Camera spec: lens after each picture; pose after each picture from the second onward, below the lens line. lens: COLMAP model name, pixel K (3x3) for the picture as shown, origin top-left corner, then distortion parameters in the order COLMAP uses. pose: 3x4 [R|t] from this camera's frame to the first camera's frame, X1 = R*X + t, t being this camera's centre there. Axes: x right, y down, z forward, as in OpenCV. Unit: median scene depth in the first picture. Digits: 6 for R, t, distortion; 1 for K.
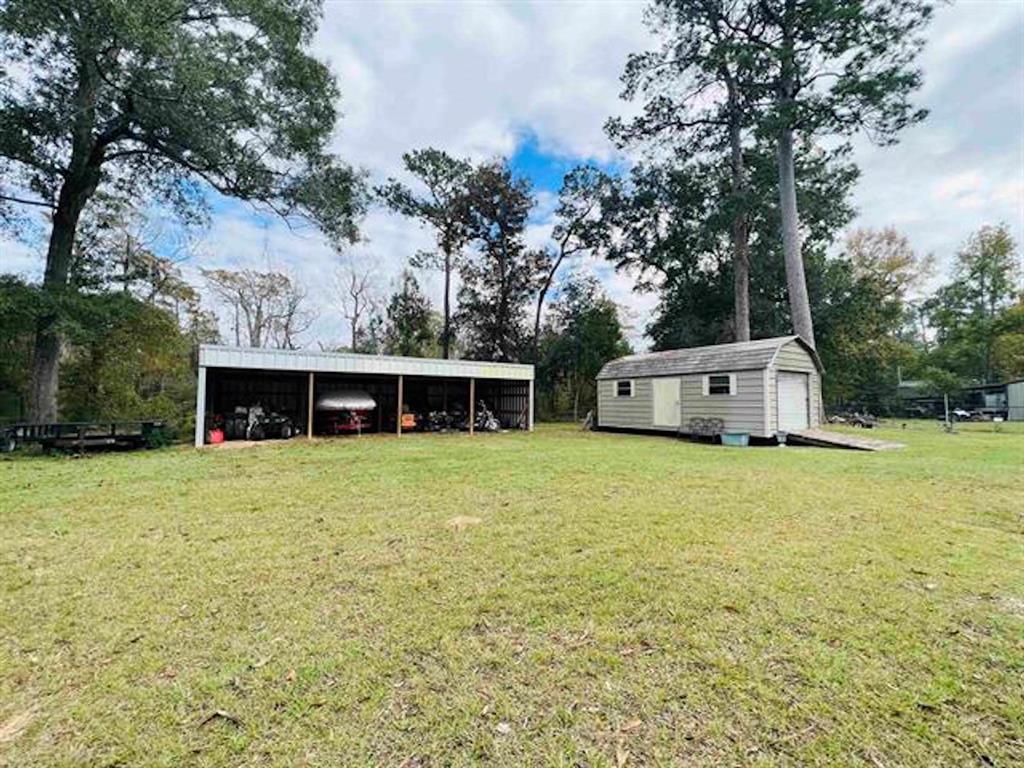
lens RADIAL K [[410.7, 0, 509.5], [0, 410.7, 382.4], [0, 0, 1]] dist [-0.000764, 0.000335]
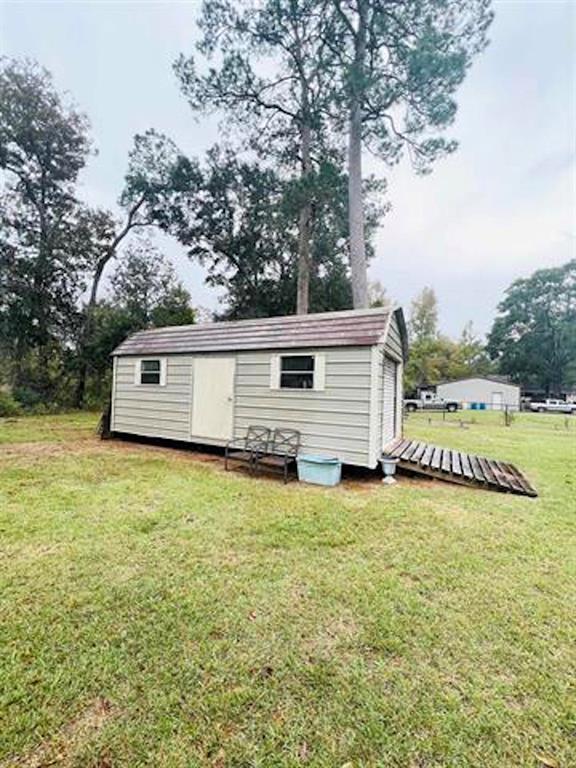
lens RADIAL K [[308.0, 0, 288.0], [0, 308.0, 384.0], [0, 0, 1]] dist [-0.000764, 0.000335]
pose [[0.861919, 0.037970, 0.505622, 0.105328], [-0.055907, 0.998229, 0.020339, 0.005613], [-0.503954, -0.045798, 0.862515, 0.236355]]
